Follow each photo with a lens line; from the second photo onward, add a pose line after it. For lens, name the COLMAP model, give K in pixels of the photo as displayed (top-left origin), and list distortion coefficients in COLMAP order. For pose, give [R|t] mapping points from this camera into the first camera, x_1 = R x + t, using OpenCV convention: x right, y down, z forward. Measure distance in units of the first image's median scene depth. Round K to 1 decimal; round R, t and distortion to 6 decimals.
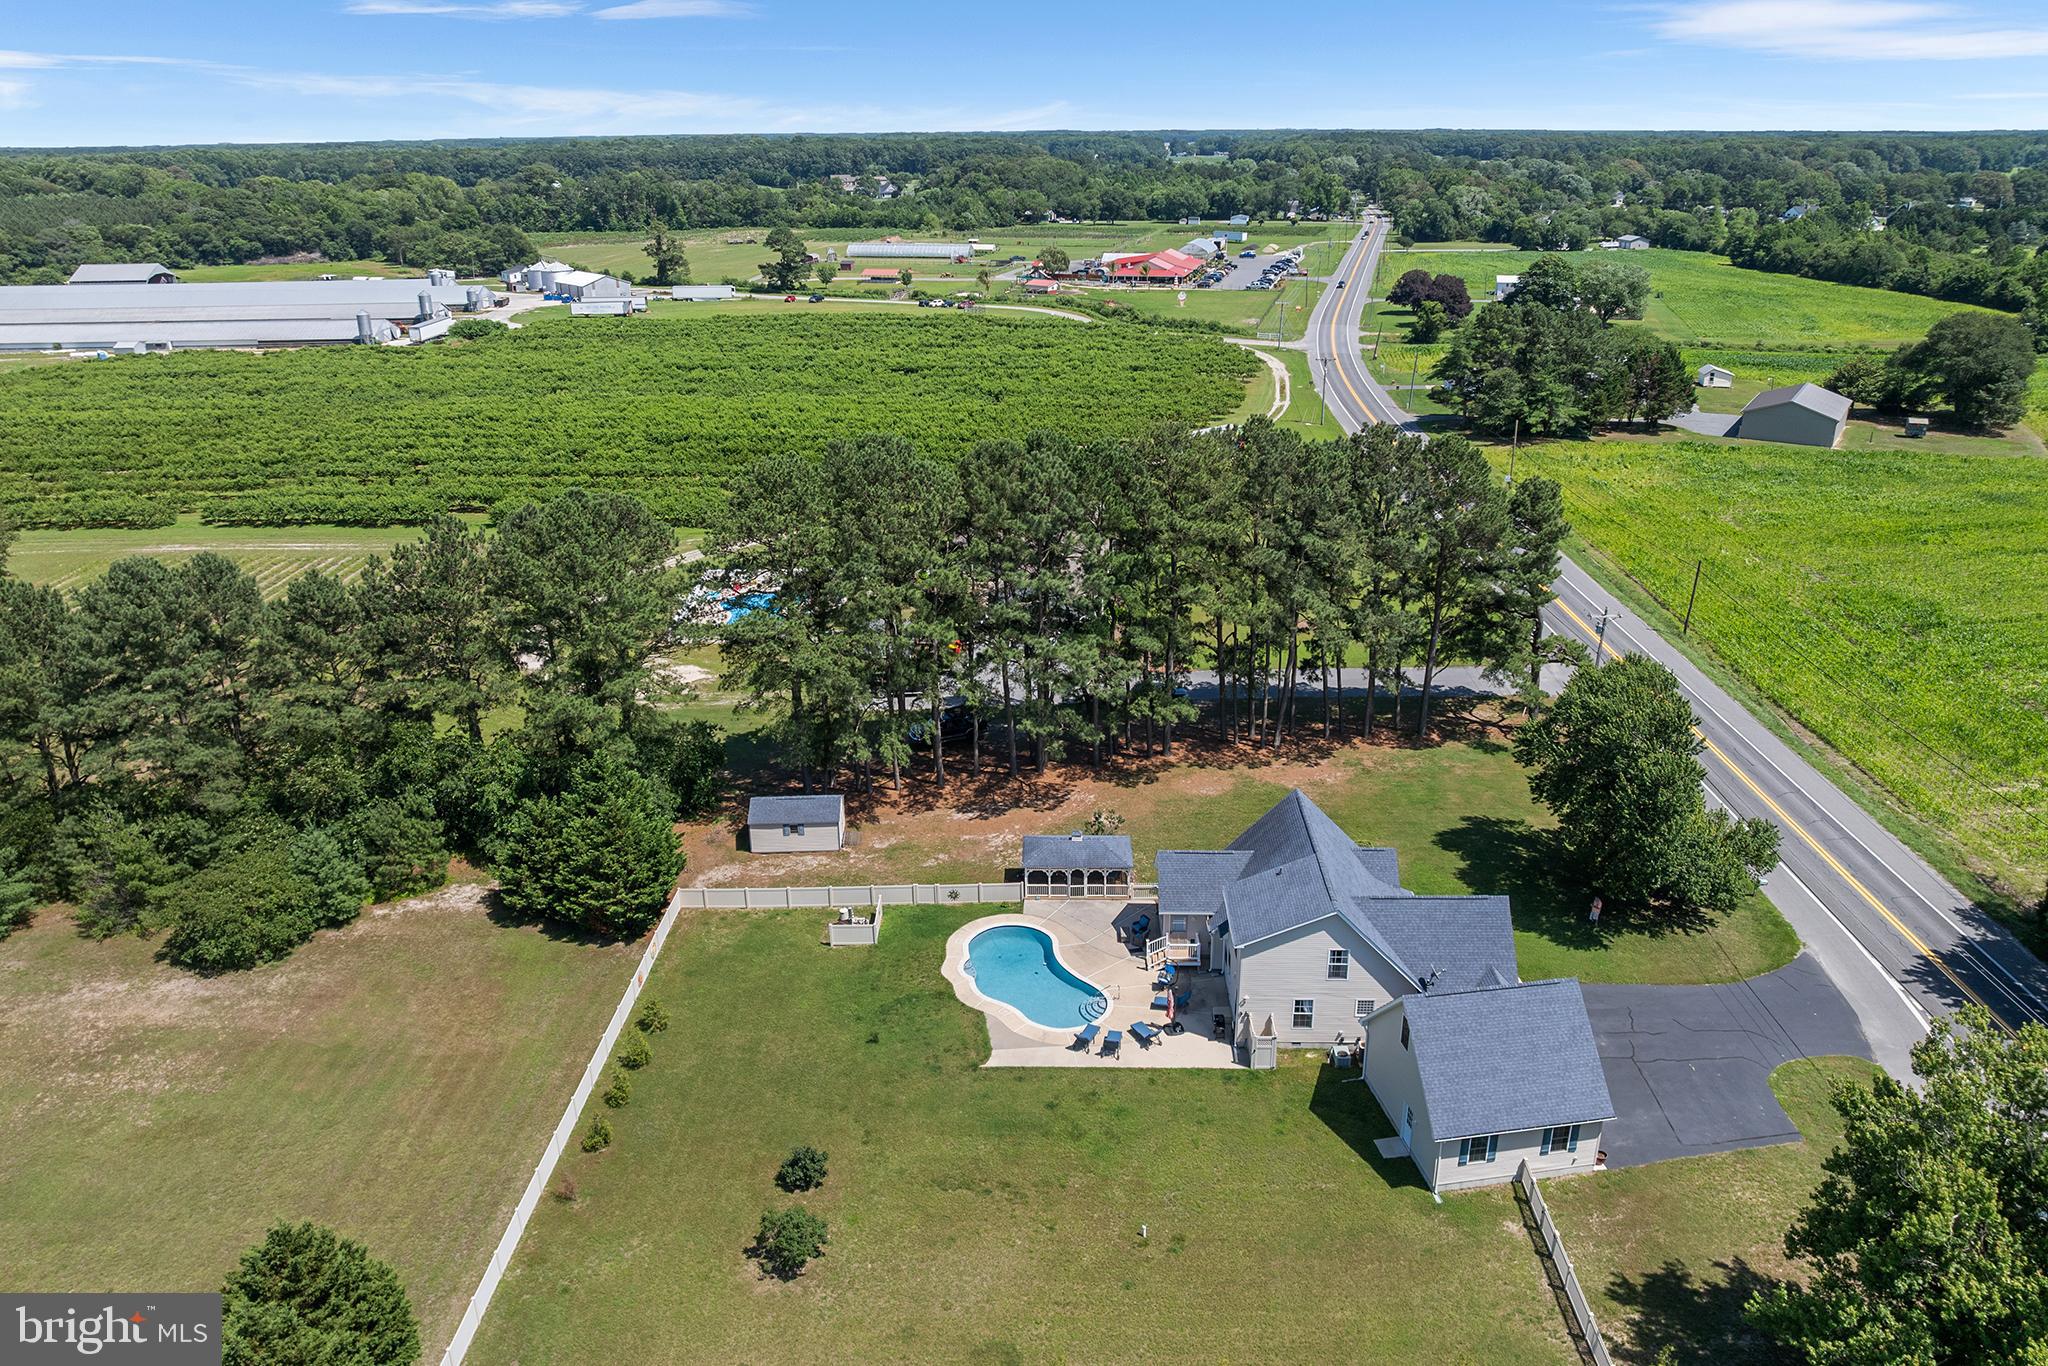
lens RADIAL K [[1425.8, 0, 1035.1], [0, 1425.8, 692.7], [0, 0, 1]] dist [-0.033726, 0.003896]
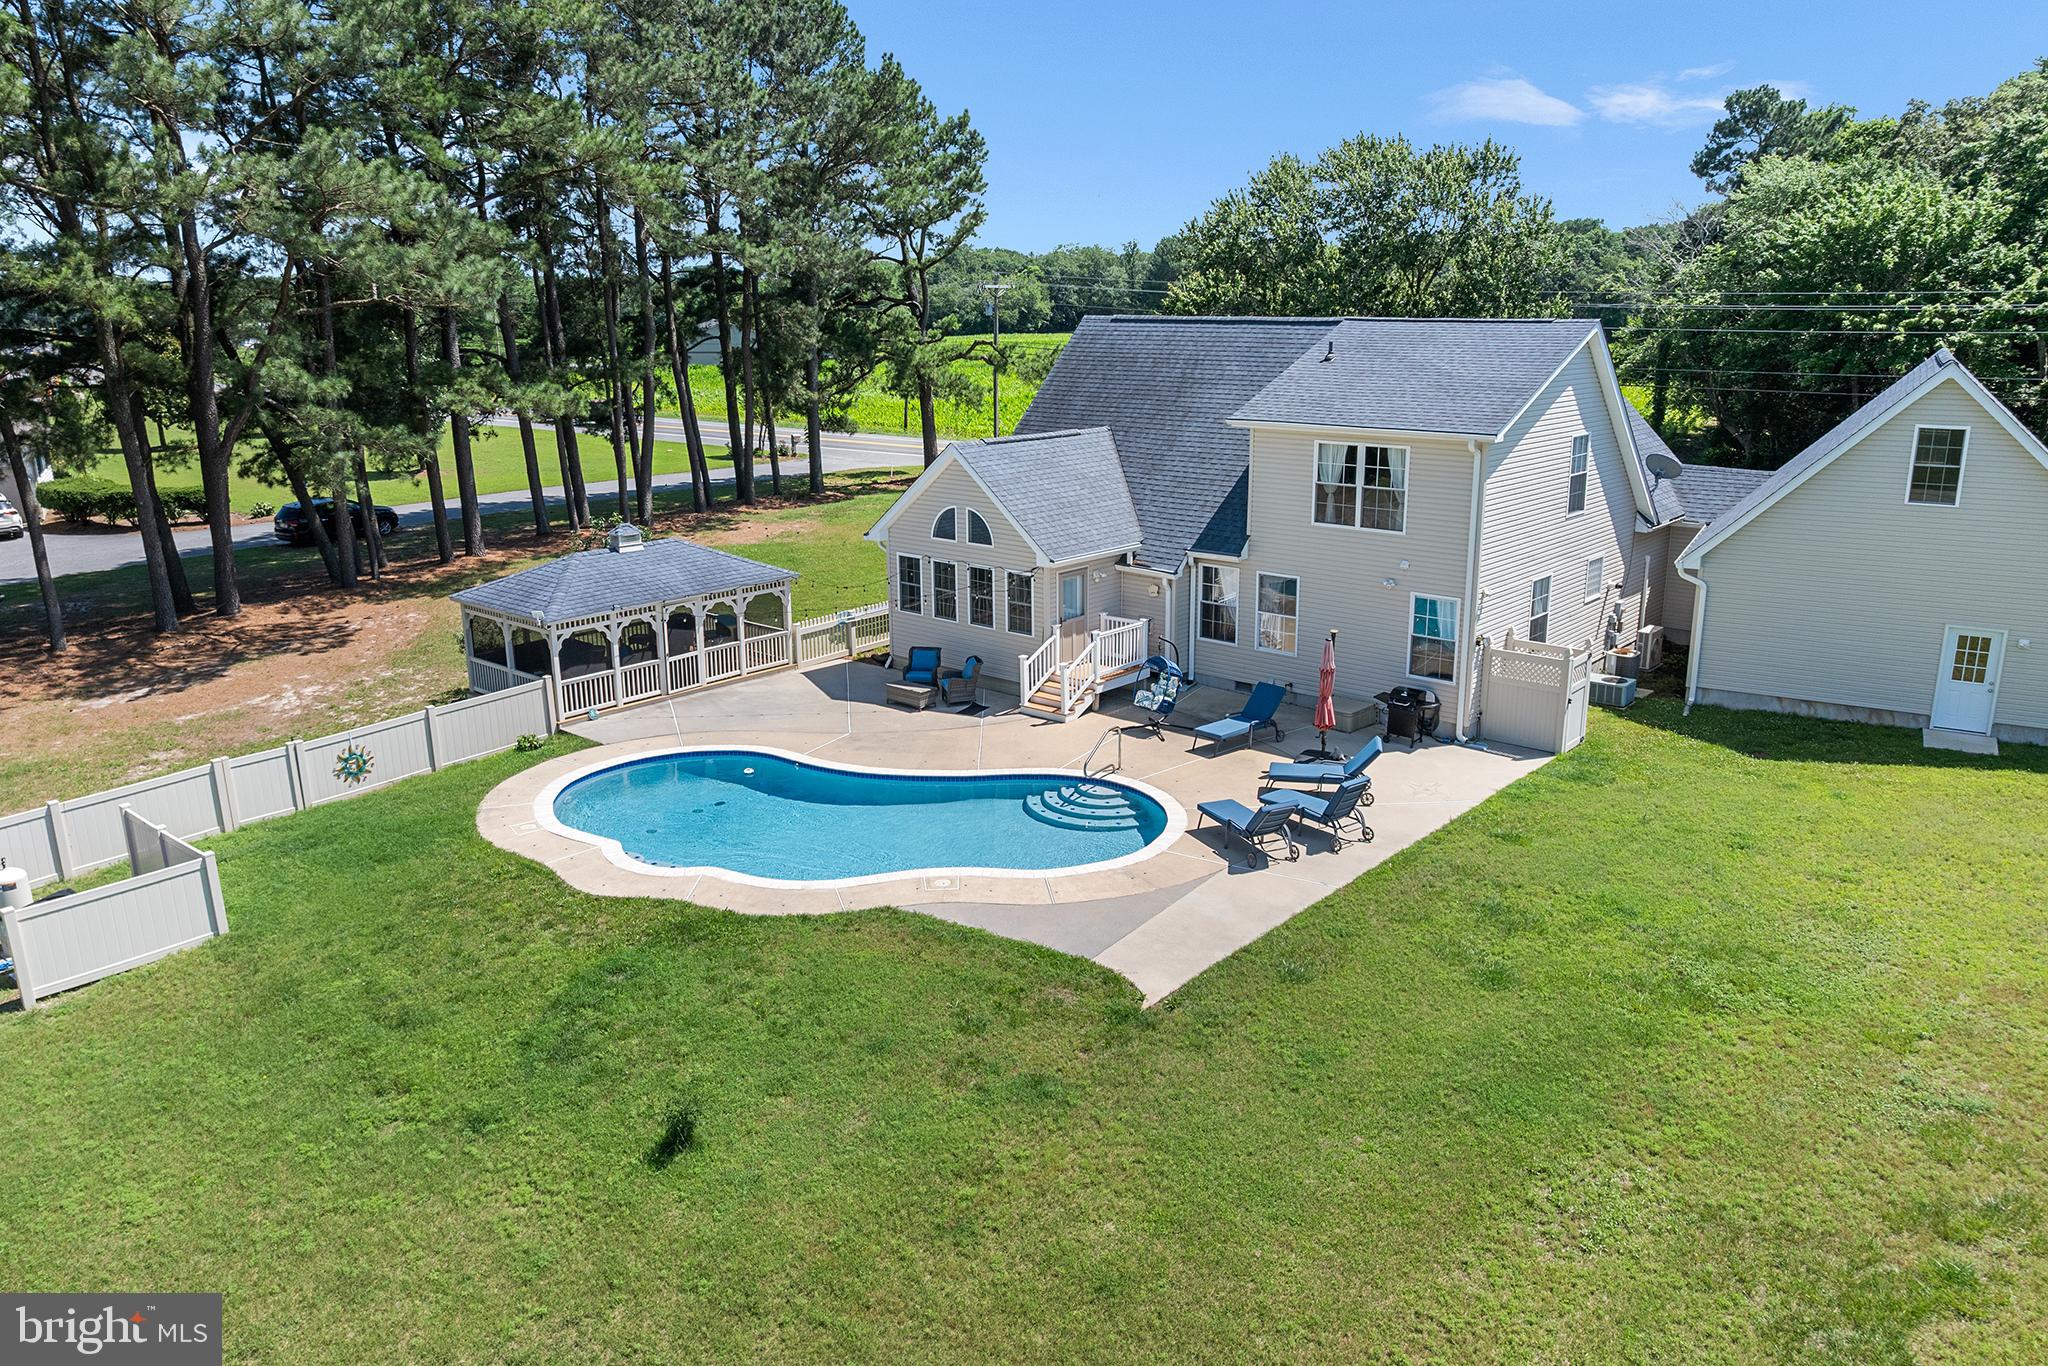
lens RADIAL K [[1440.5, 0, 1034.4], [0, 1440.5, 674.8], [0, 0, 1]] dist [-0.034497, -0.001703]
pose [[0.639393, -0.192454, 0.744404, -0.176459], [0.284255, 0.958742, 0.003712, 0.152515], [-0.714405, 0.209227, 0.667719, 0.635880]]
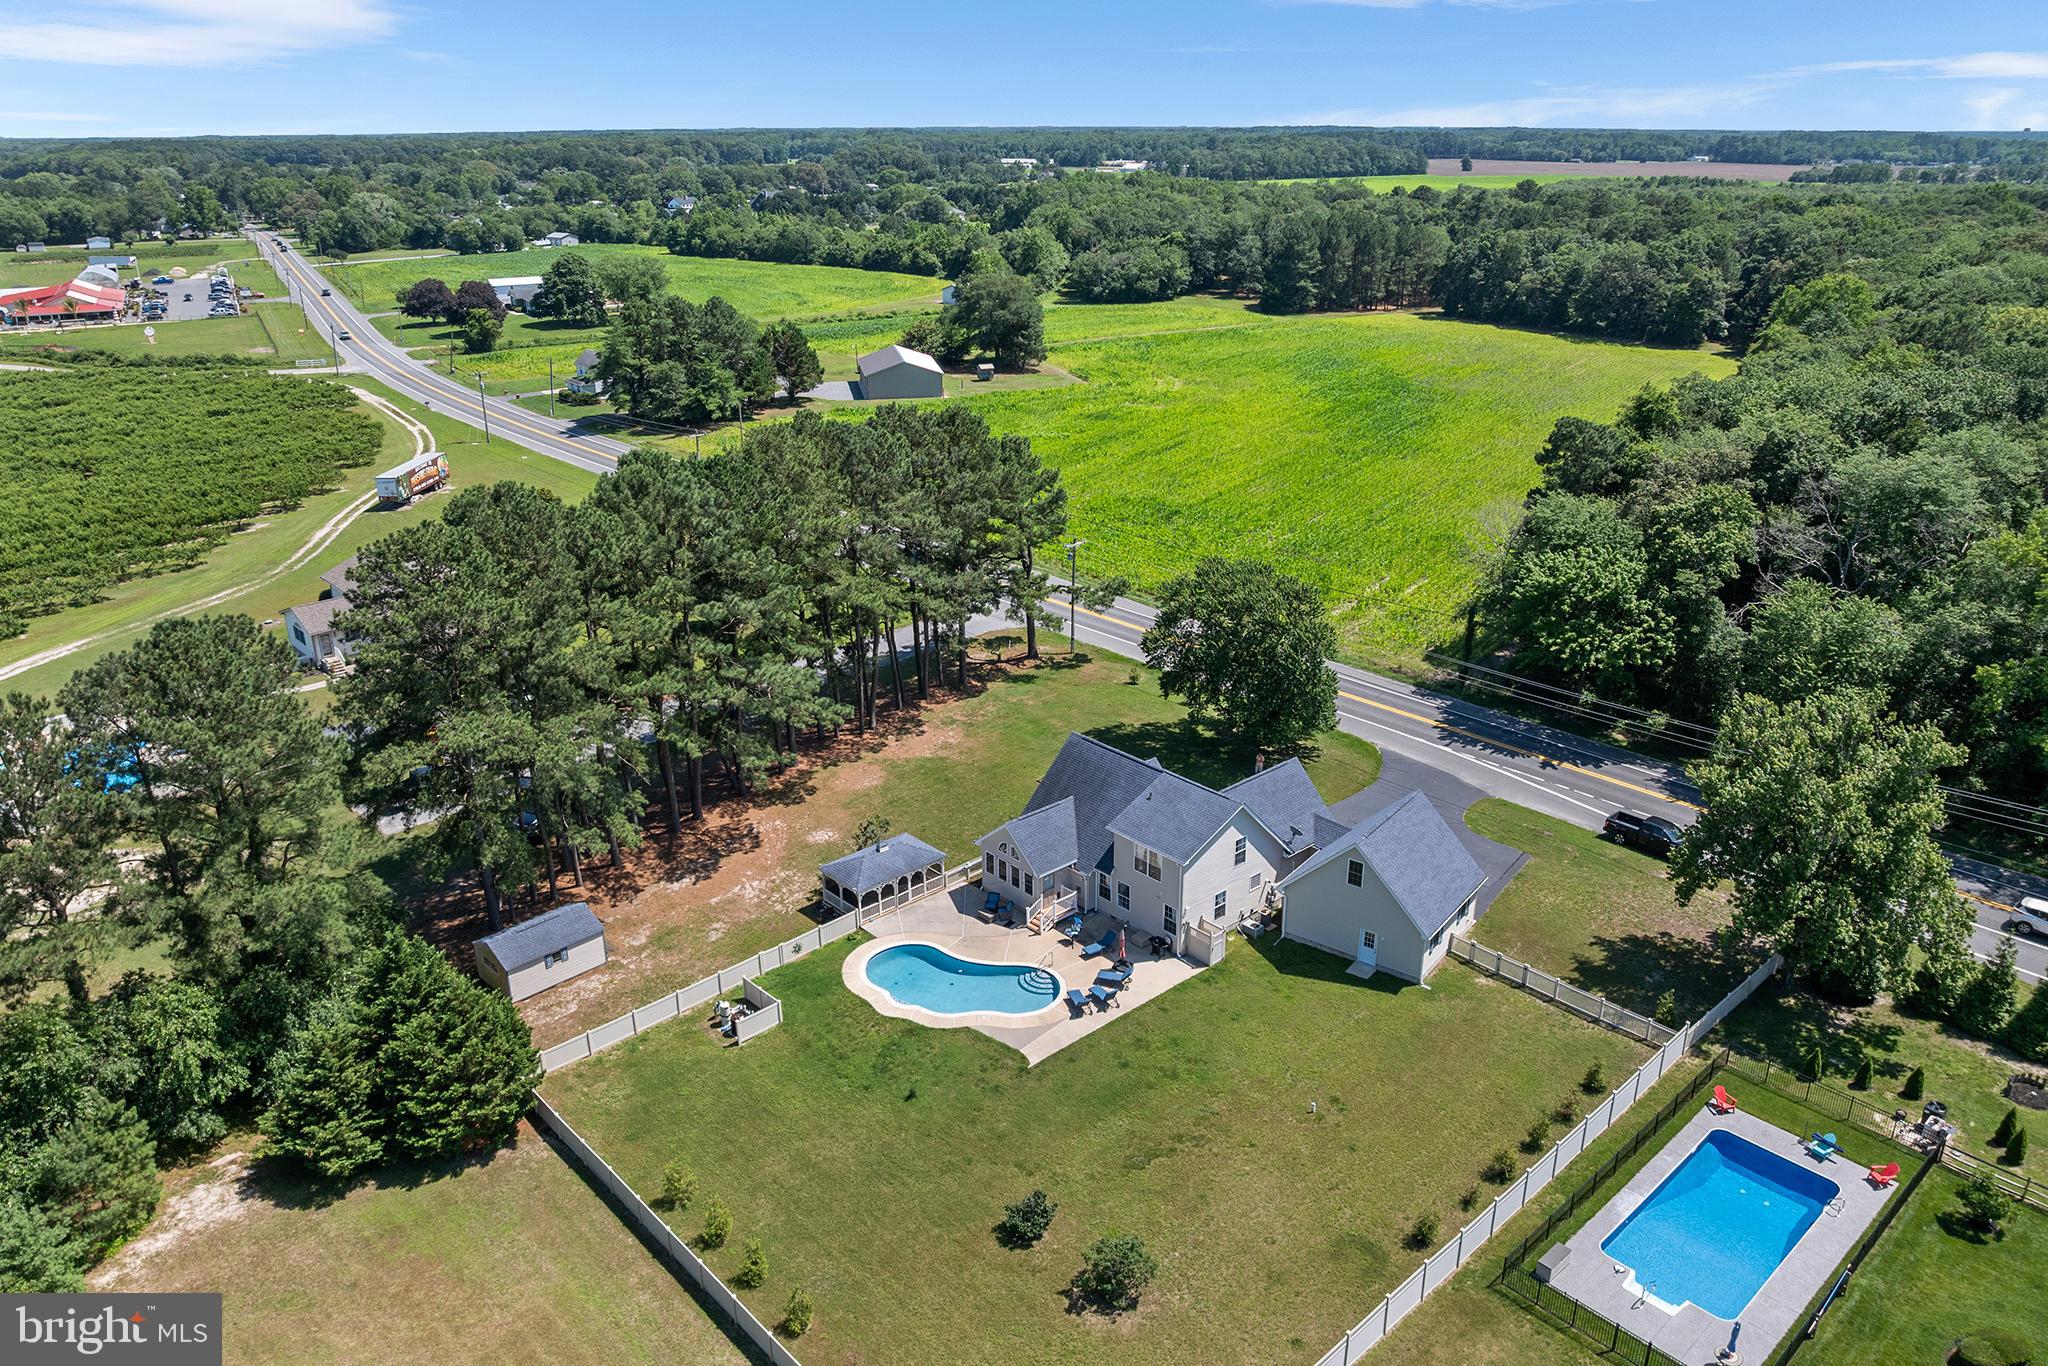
lens RADIAL K [[1440.5, 0, 1034.4], [0, 1440.5, 674.8], [0, 0, 1]] dist [-0.034497, -0.001703]
pose [[0.723622, -0.241563, 0.646543, -0.471511], [0.251526, 0.964630, 0.078895, -0.060208], [-0.642733, 0.105532, 0.758787, 0.161028]]
